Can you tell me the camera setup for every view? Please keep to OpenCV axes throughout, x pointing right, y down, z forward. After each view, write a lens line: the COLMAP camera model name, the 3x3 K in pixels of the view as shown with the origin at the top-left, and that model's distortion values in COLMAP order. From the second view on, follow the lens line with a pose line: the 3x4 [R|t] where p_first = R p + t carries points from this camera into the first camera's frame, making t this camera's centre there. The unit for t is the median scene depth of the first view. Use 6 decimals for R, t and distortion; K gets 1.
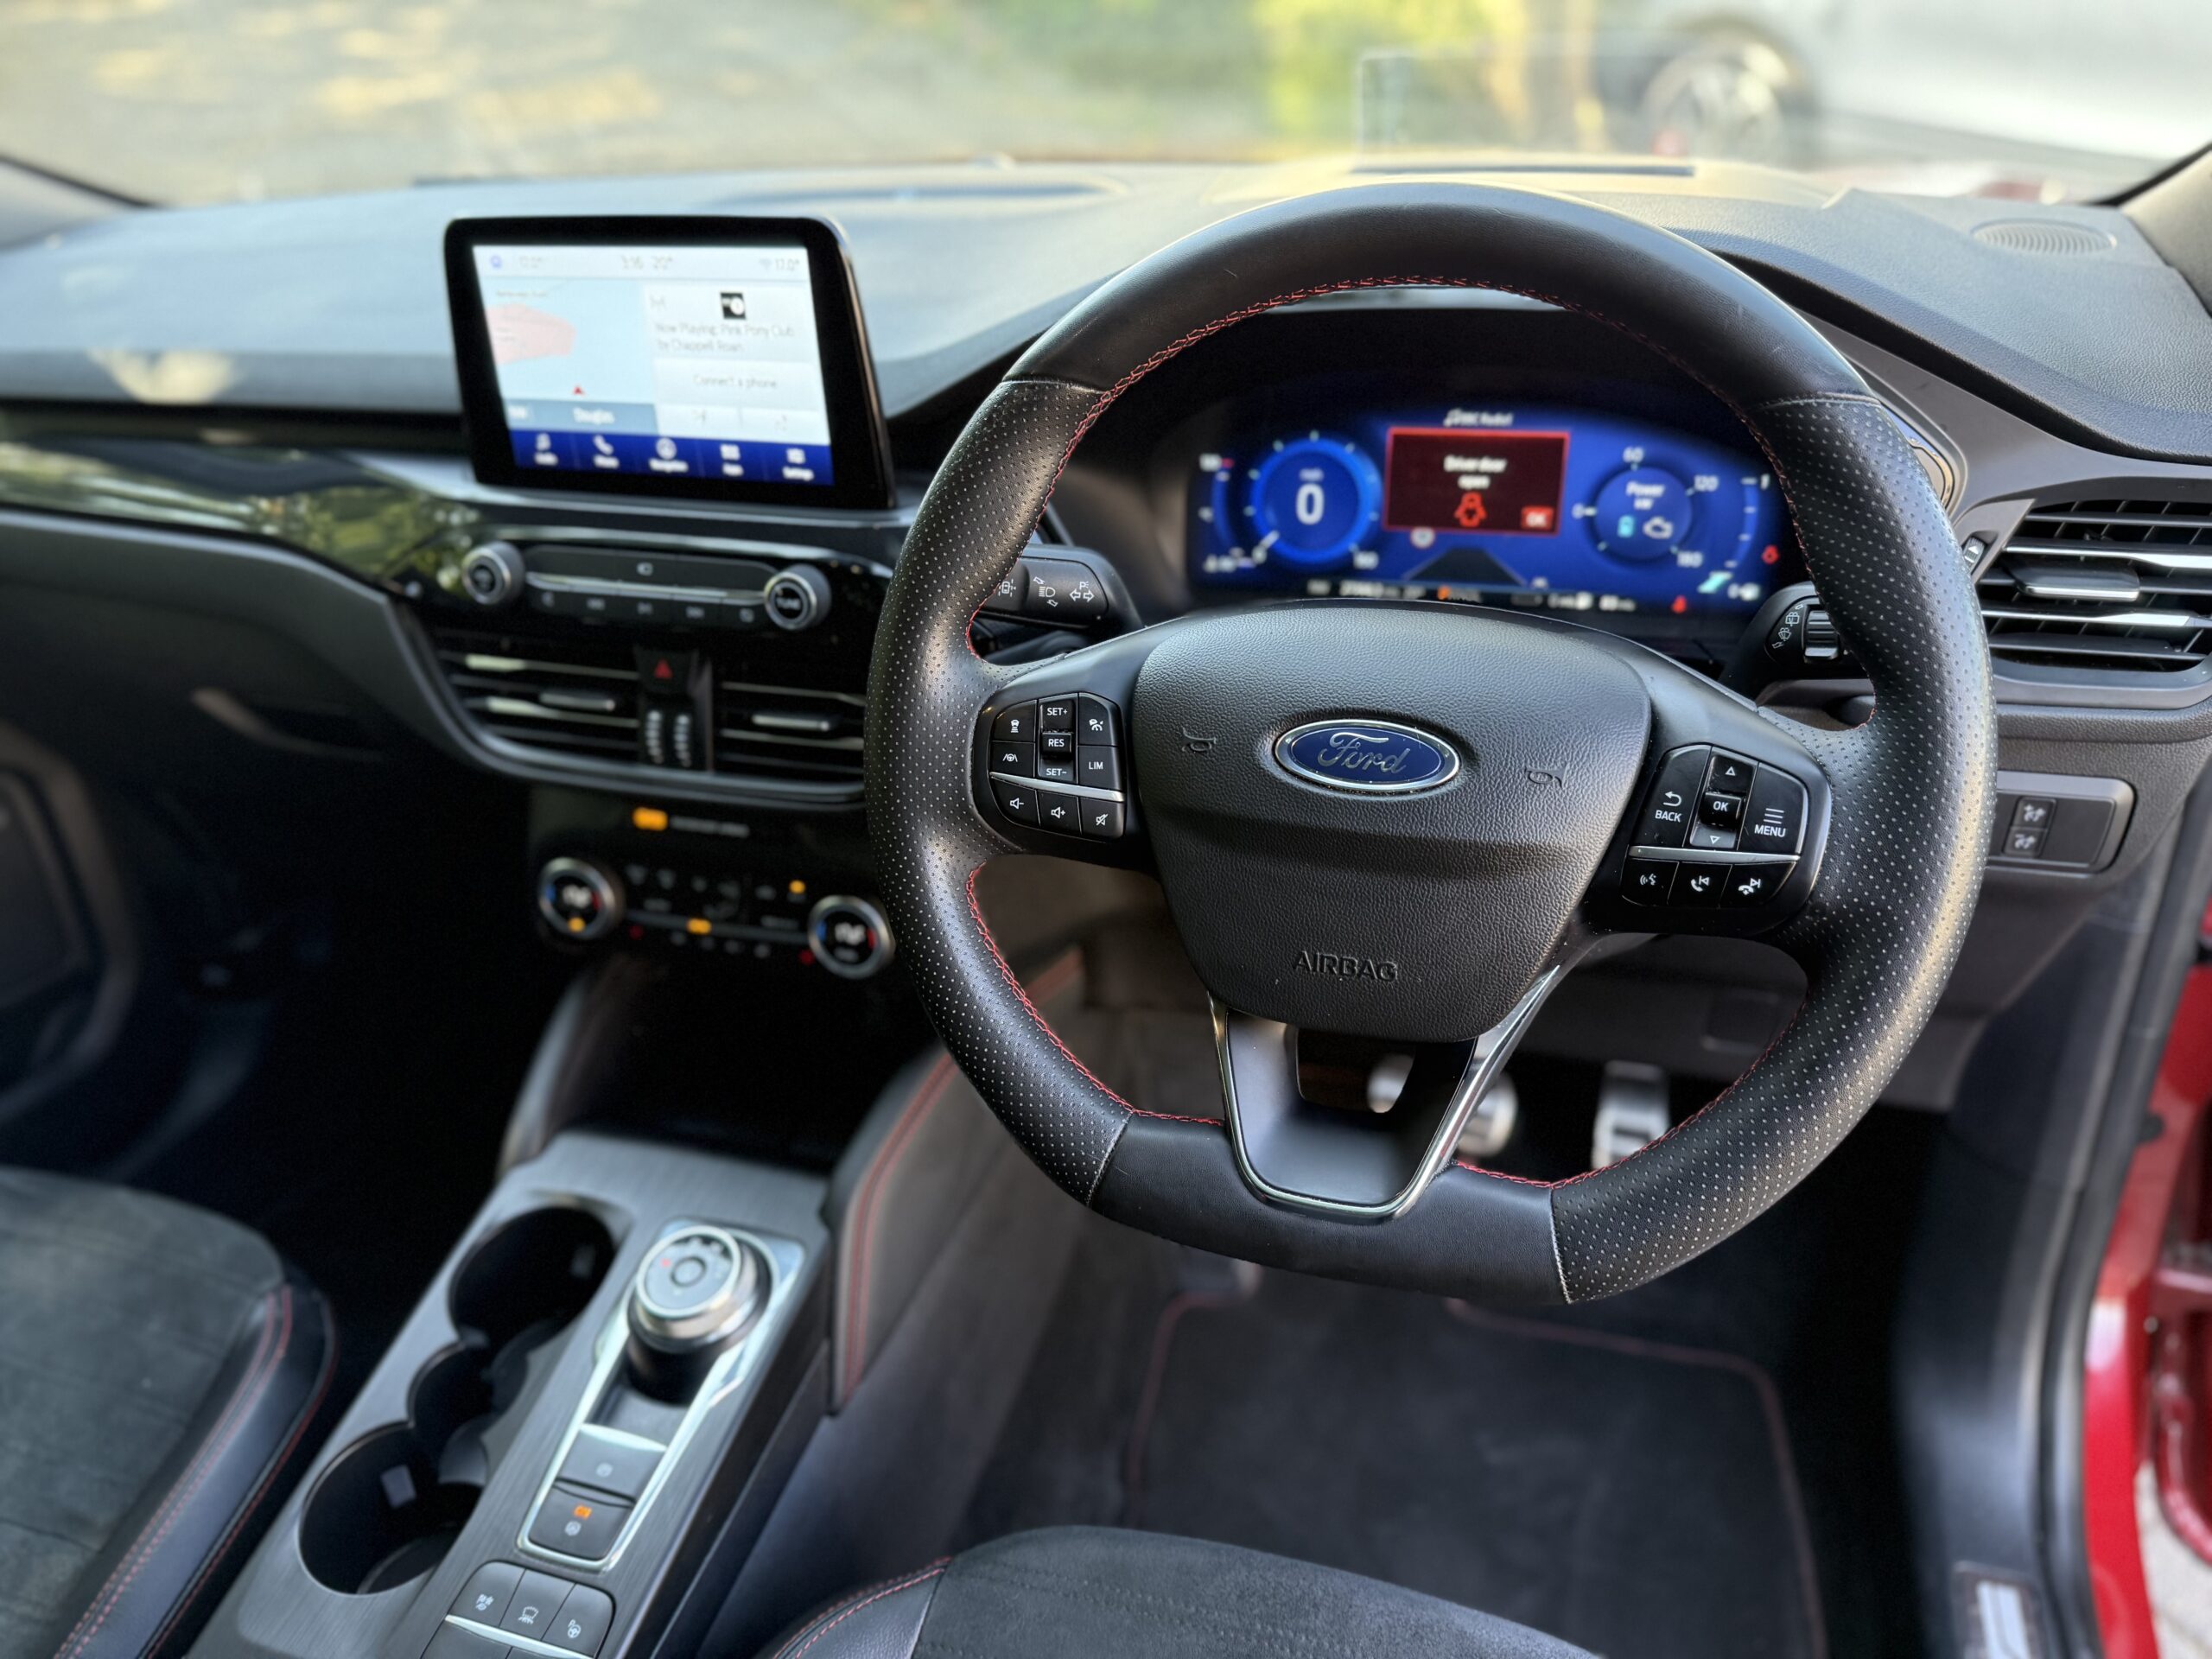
lens RADIAL K [[1539.1, 0, 1094.6], [0, 1539.1, 824.5], [0, 0, 1]] dist [0.051165, -0.063262]
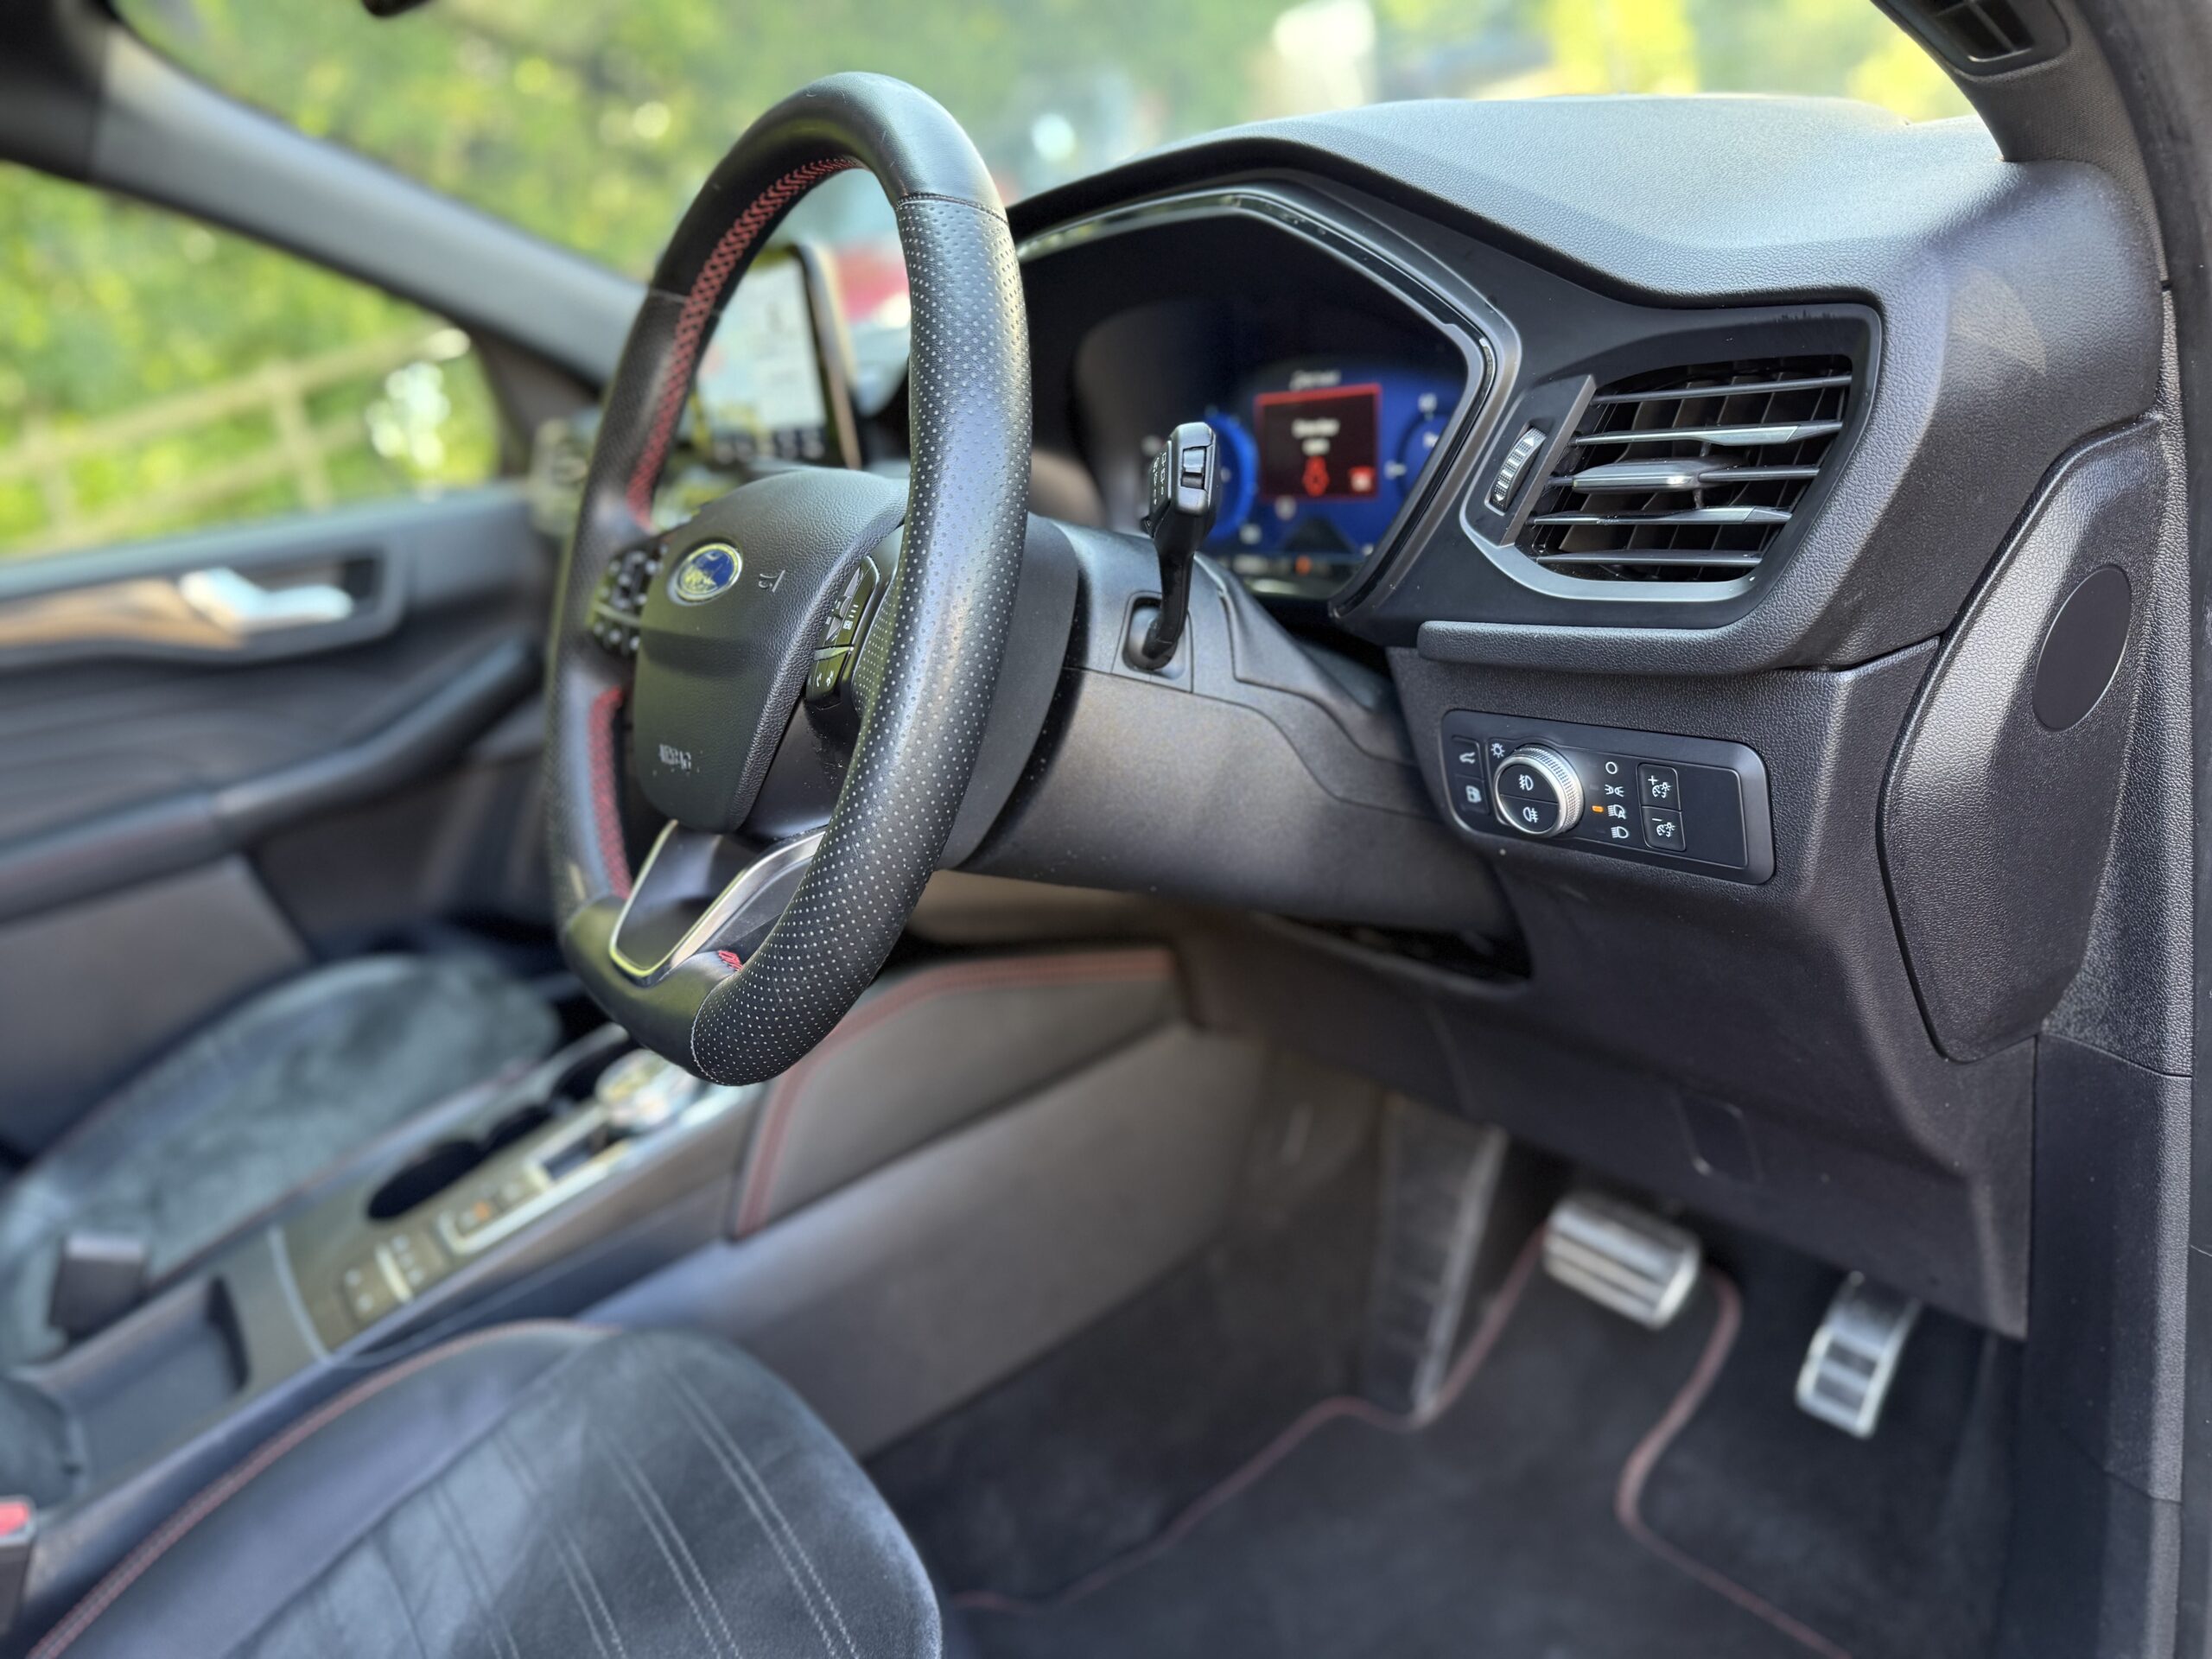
lens RADIAL K [[1565.7, 0, 1095.4], [0, 1565.7, 824.7], [0, 0, 1]] dist [0.049047, -0.048080]
pose [[0.780035, 0.126218, -0.612873, 0.777642], [-0.228816, 0.969147, -0.091635, 0.132552], [0.582398, 0.211714, 0.784850, 0.195257]]
